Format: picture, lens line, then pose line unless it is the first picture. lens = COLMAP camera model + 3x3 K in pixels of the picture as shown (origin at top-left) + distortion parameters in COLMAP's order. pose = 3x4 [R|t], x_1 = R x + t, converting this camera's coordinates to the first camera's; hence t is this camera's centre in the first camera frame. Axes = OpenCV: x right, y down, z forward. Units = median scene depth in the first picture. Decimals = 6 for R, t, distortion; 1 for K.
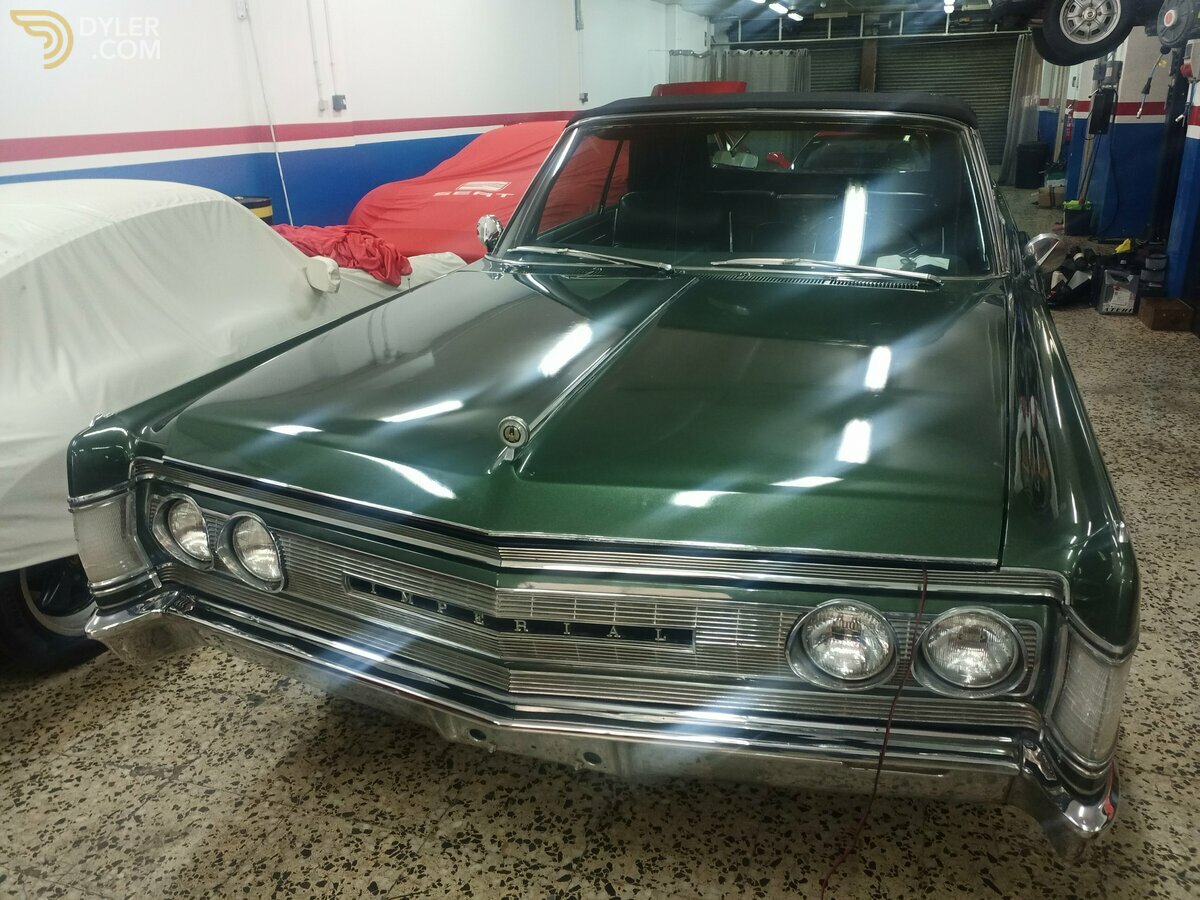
lens RADIAL K [[965.9, 0, 600.0], [0, 965.9, 450.0], [0, 0, 1]] dist [0.006319, -0.009620]
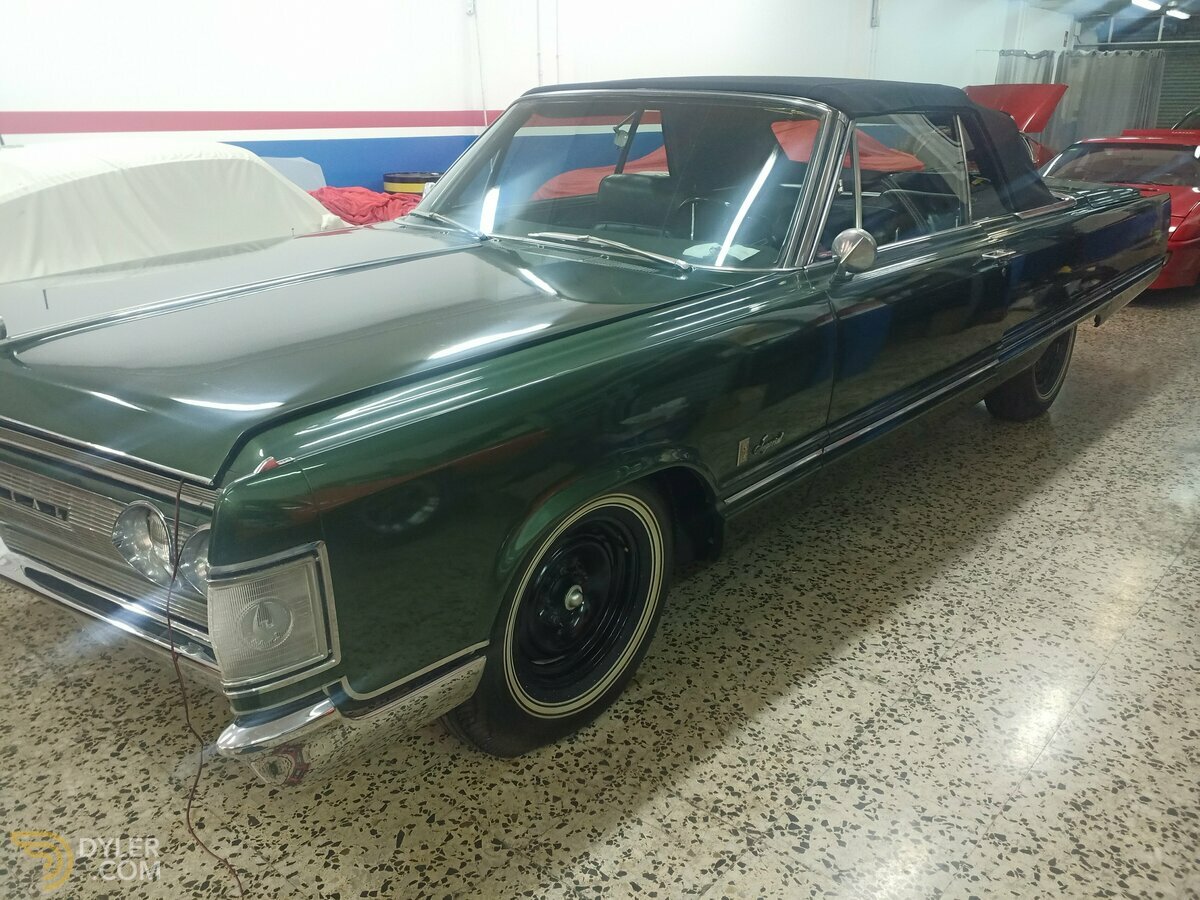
lens RADIAL K [[965.9, 0, 600.0], [0, 965.9, 450.0], [0, 0, 1]] dist [0.006319, -0.009620]
pose [[0.923418, 0.150864, -0.352902, 0.296132], [-0.152121, 0.988062, 0.024346, -0.002010], [0.352362, 0.031202, 0.935343, 0.039554]]
